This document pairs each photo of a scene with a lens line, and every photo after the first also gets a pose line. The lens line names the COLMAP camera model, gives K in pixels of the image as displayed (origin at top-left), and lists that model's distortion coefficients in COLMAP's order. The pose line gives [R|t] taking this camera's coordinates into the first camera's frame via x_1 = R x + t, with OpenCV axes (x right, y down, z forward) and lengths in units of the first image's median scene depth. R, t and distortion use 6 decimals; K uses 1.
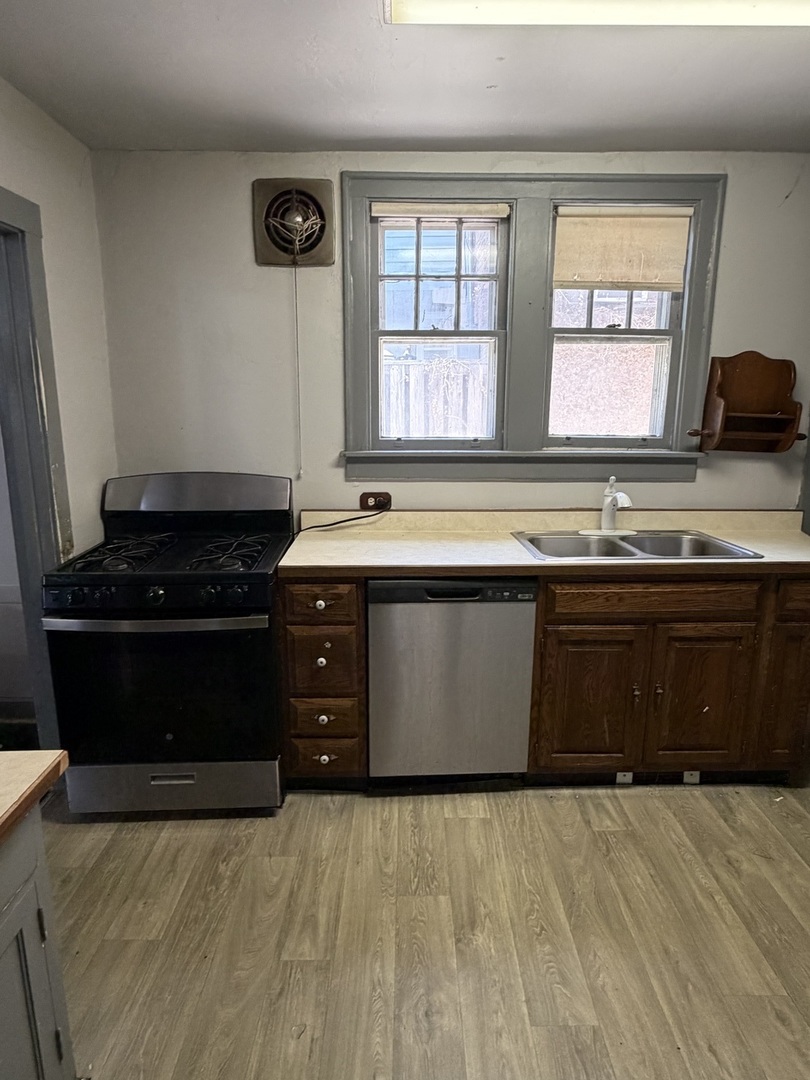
lens RADIAL K [[634.2, 0, 405.0], [0, 634.2, 540.0], [0, 0, 1]] dist [0.000638, -0.000188]
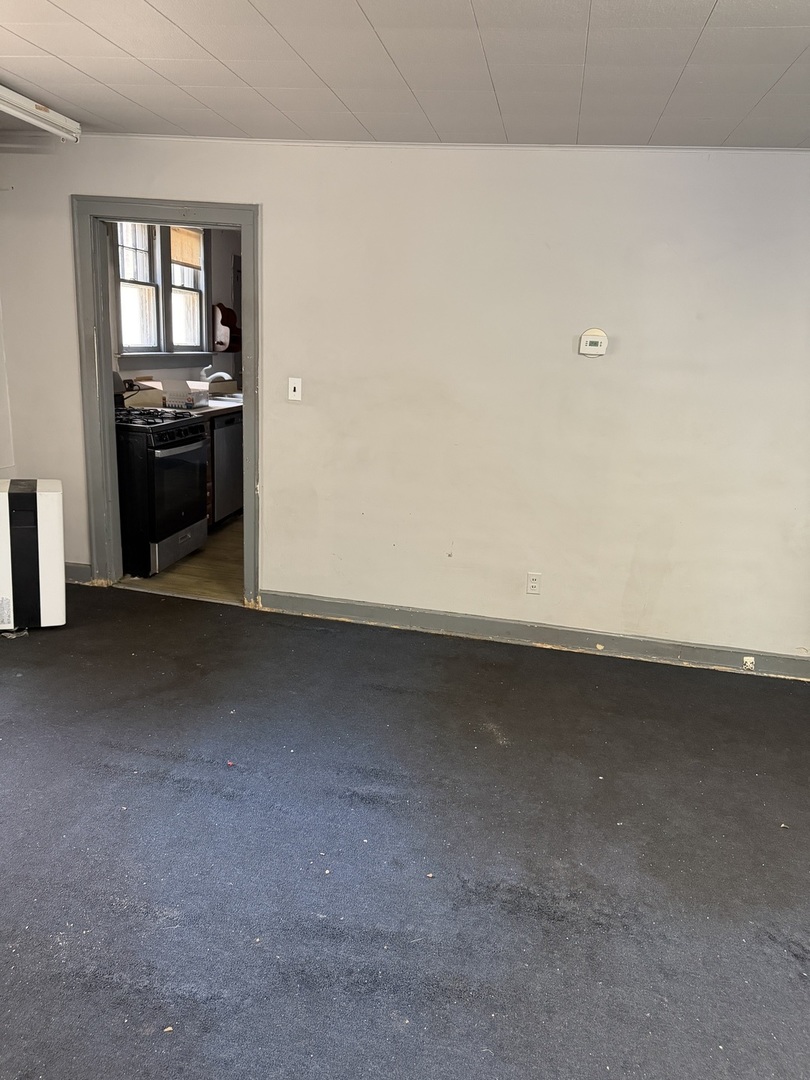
lens RADIAL K [[778.0, 0, 405.1], [0, 778.0, 523.6], [0, 0, 1]] dist [0.078462, -0.084845]
pose [[0.197498, -0.218531, 0.955635, -1.959739], [0.176901, 0.966777, 0.184519, 0.034345], [-0.964210, 0.132611, 0.229595, -0.085096]]
